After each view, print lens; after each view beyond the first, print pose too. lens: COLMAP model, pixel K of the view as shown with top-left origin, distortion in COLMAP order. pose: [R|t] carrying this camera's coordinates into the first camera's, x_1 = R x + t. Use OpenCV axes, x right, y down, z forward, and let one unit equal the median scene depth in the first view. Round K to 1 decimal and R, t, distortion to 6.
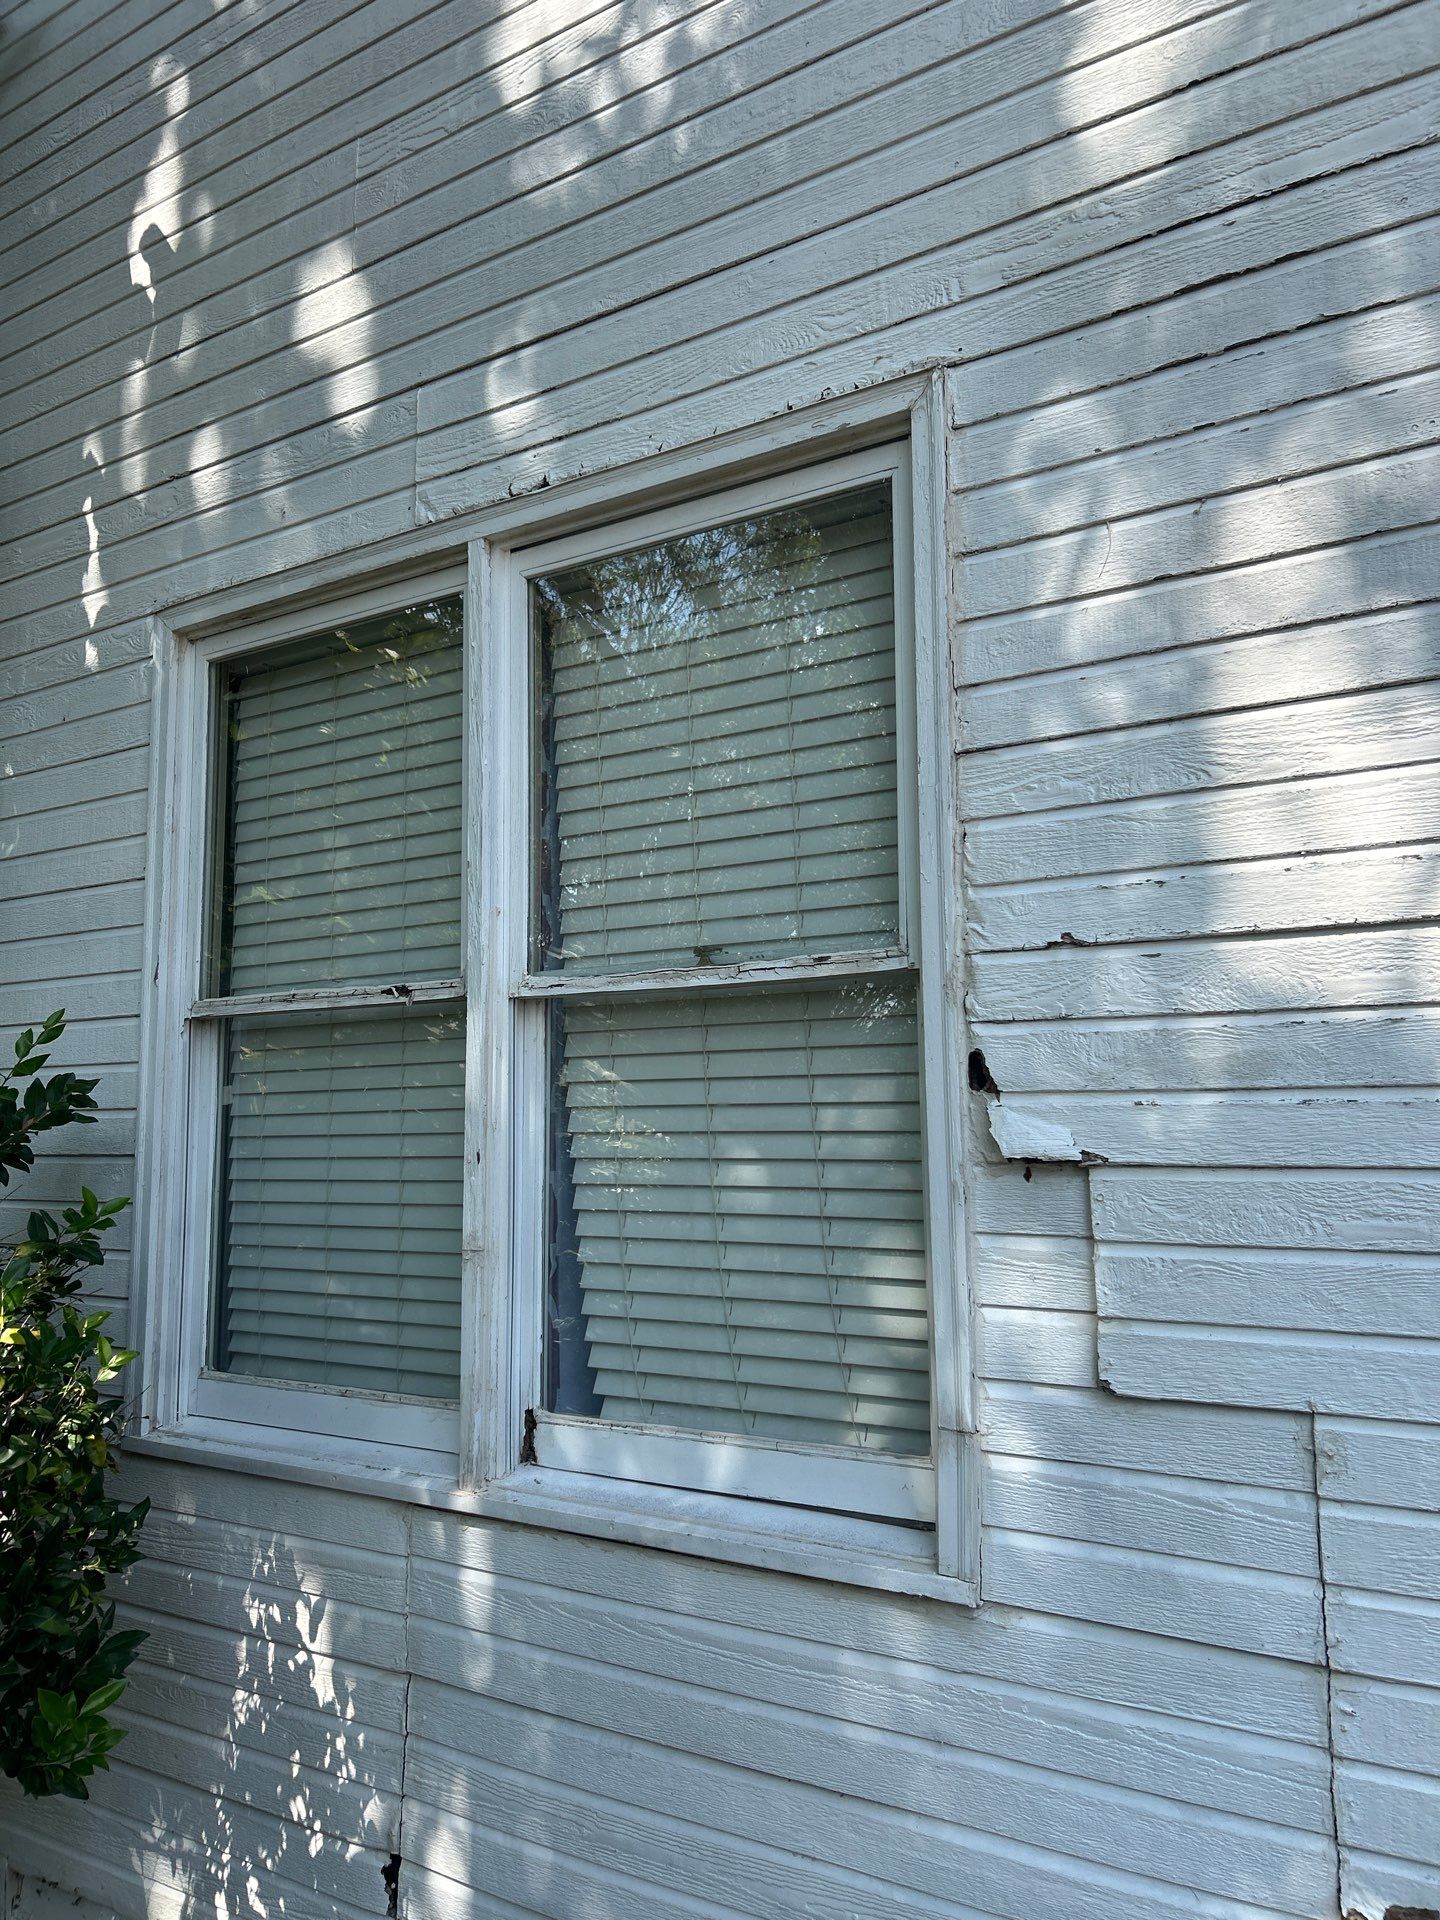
lens RADIAL K [[1474.5, 0, 720.0], [0, 1474.5, 960.0], [0, 0, 1]] dist [0.050827, -0.000471]
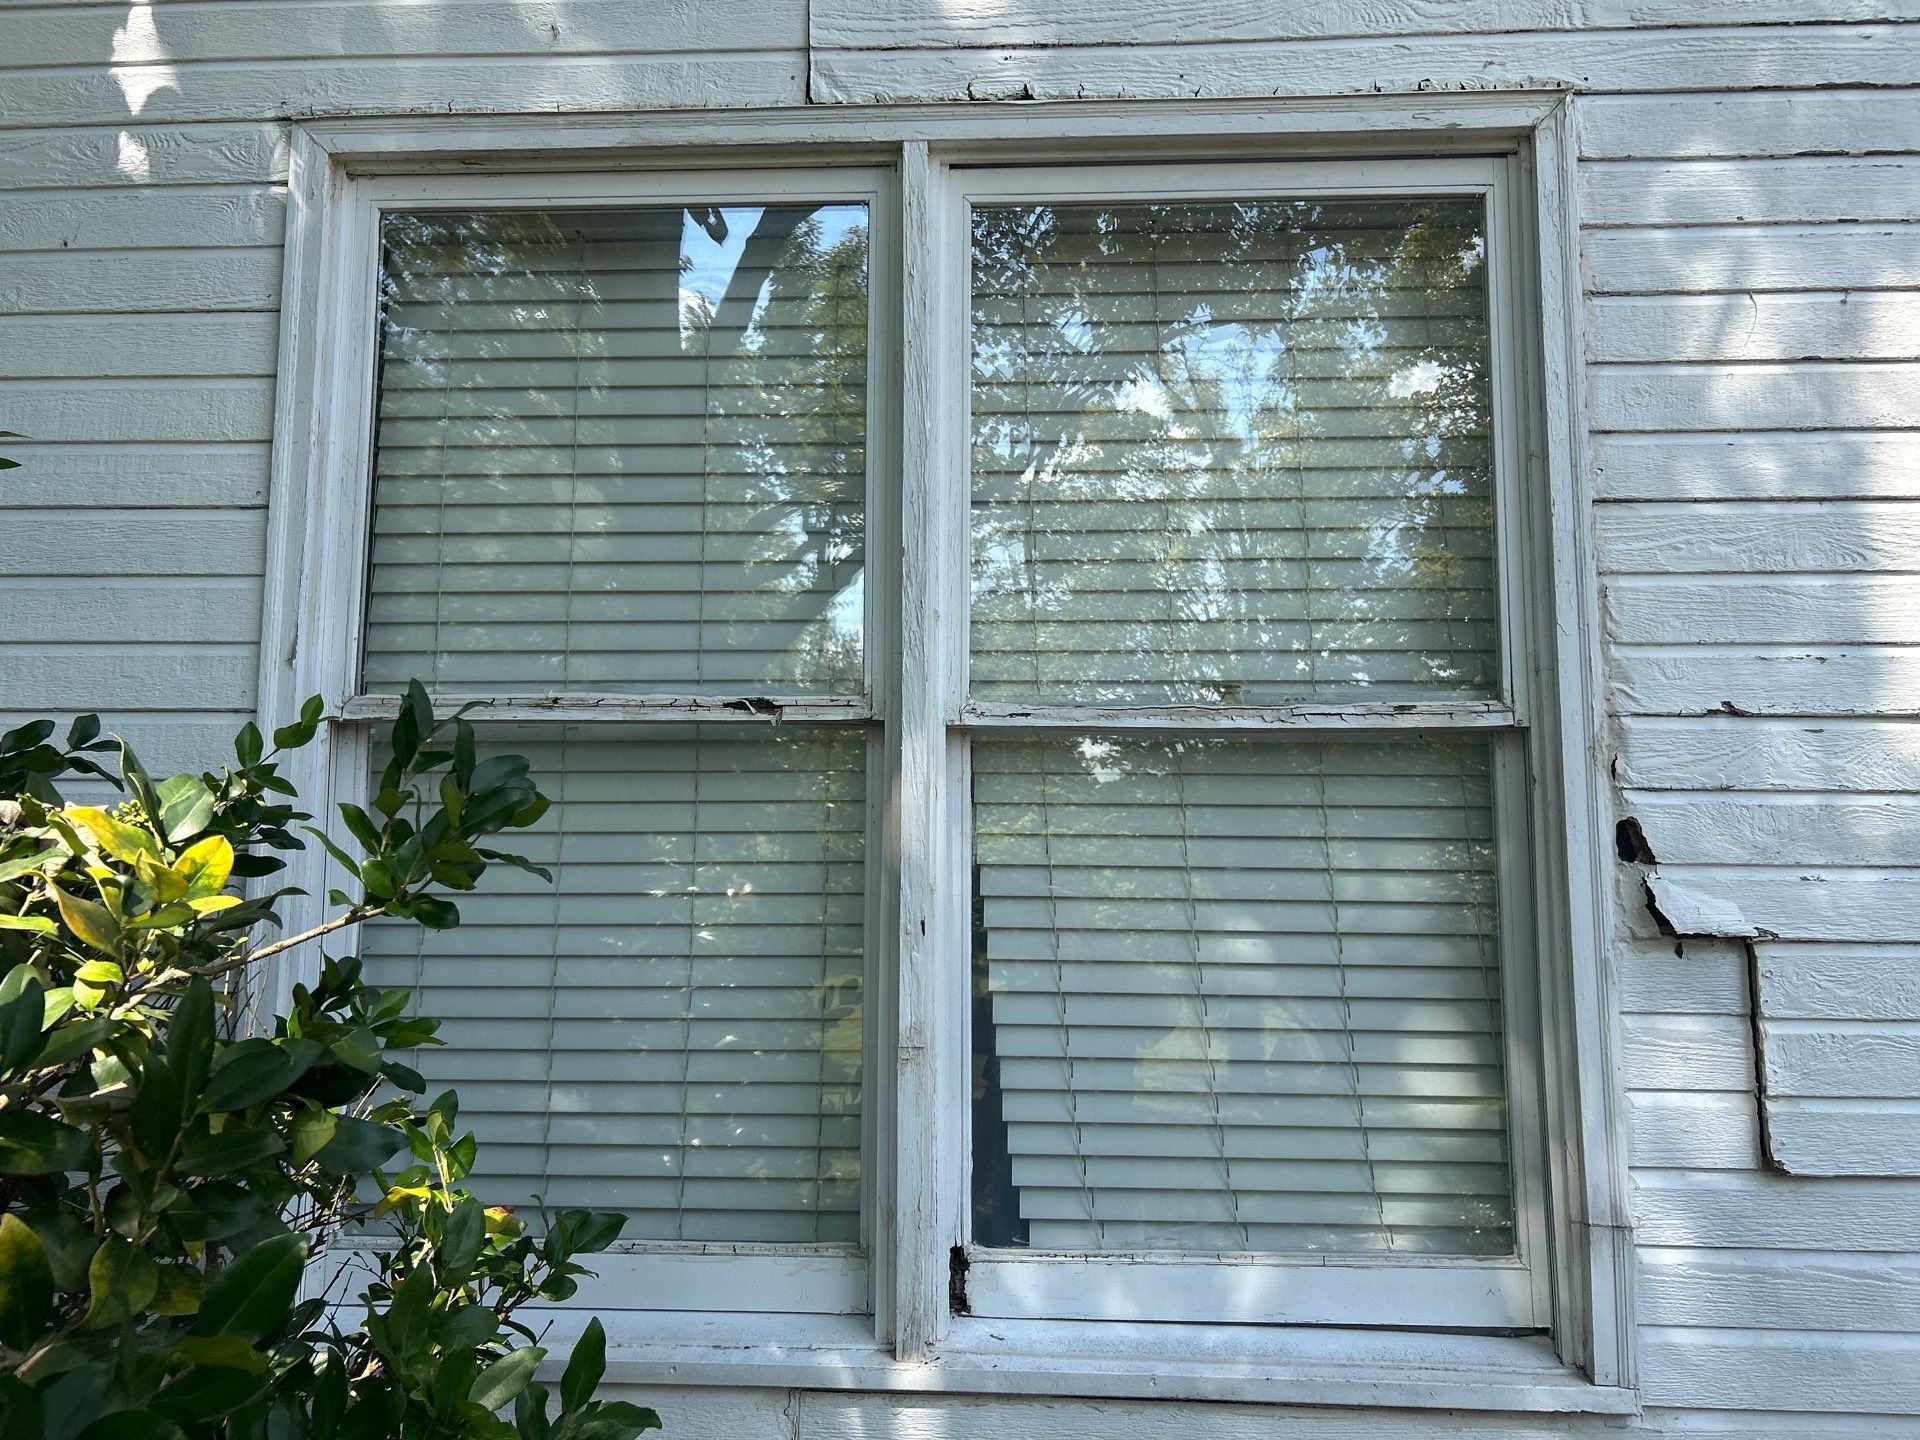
lens RADIAL K [[1439.9, 0, 960.0], [0, 1439.9, 720.0], [0, 0, 1]] dist [0.038110, -0.019324]
pose [[0.863004, 0.072376, 0.499985, -0.653935], [-0.071052, 0.997236, -0.021715, 0.048735], [-0.500175, -0.016785, 0.865762, 0.411196]]
